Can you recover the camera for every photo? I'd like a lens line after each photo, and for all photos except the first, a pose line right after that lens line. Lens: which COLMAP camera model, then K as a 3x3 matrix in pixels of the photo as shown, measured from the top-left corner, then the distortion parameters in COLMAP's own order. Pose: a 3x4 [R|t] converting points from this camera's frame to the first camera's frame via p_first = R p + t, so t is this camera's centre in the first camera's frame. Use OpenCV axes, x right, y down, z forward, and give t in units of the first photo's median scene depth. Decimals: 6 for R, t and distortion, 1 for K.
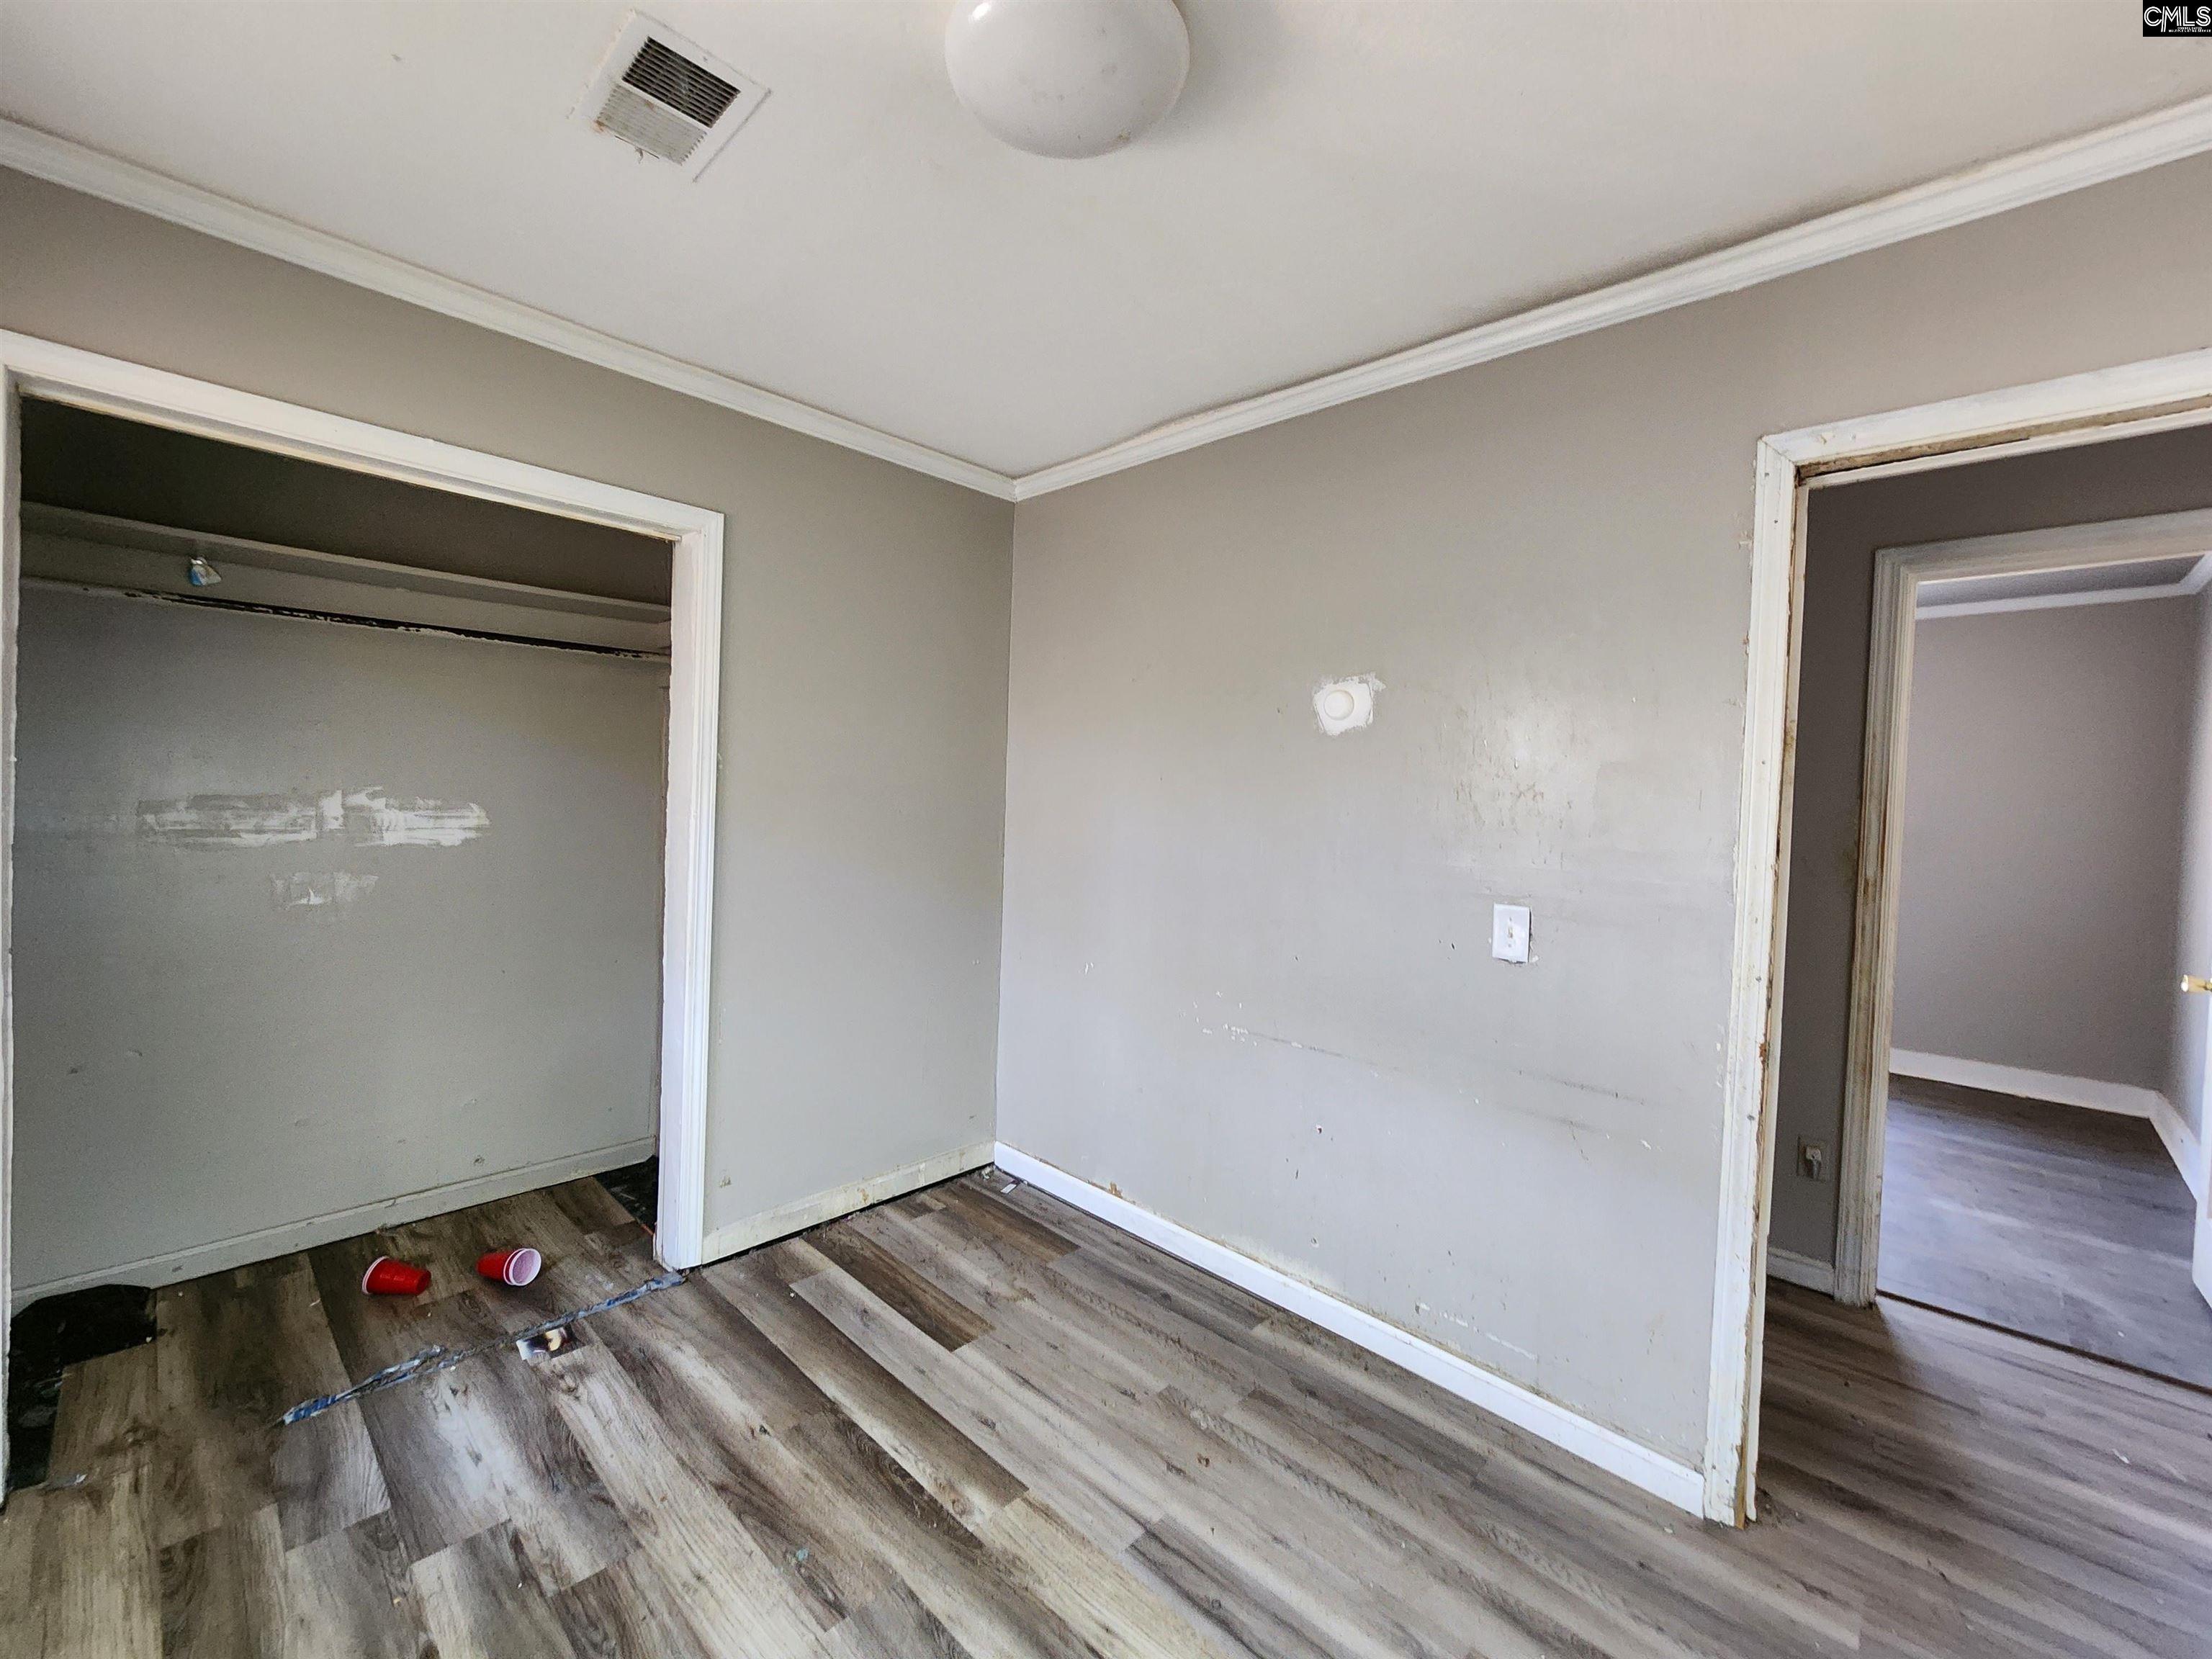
lens RADIAL K [[911.1, 0, 1100.3], [0, 911.1, 814.1], [0, 0, 1]] dist [-0.000208, 0.000443]
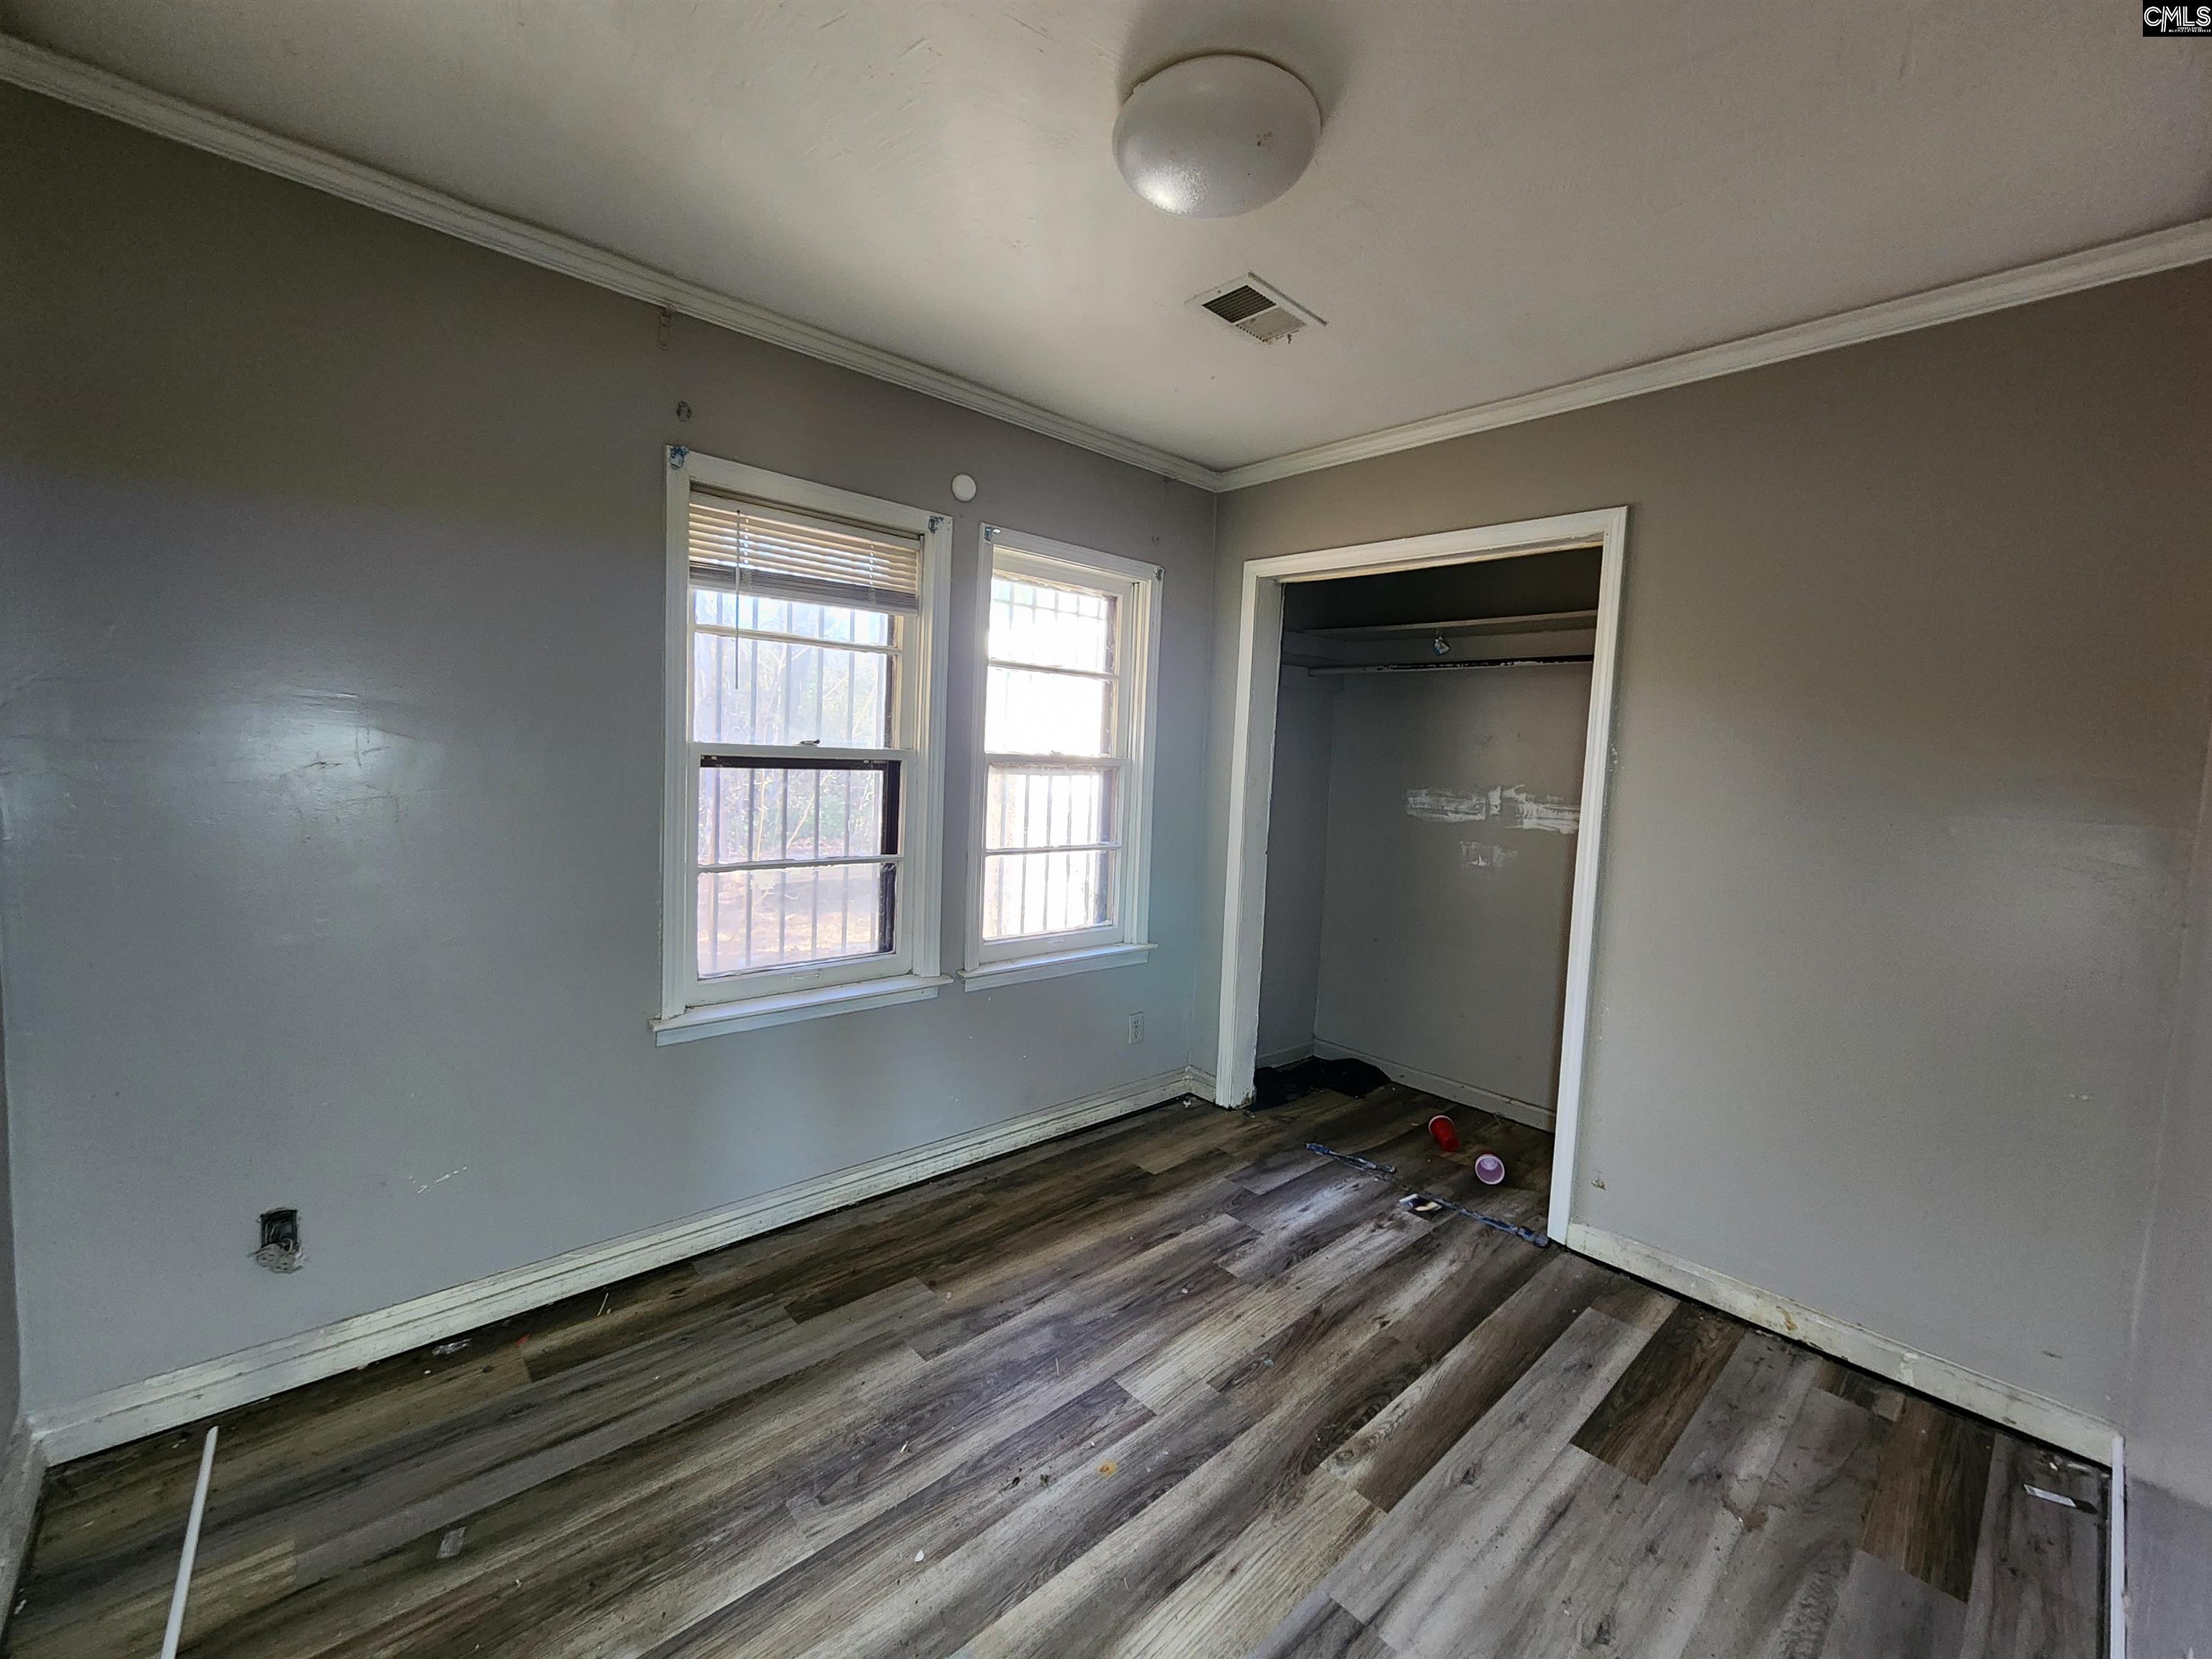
lens RADIAL K [[911.1, 0, 1100.3], [0, 911.1, 814.1], [0, 0, 1]] dist [-0.000208, 0.000443]
pose [[-0.066809, 0.033493, -0.997203, 0.742275], [-0.071538, 0.996703, 0.038269, 0.008215], [0.995198, 0.073895, -0.064193, 0.621245]]
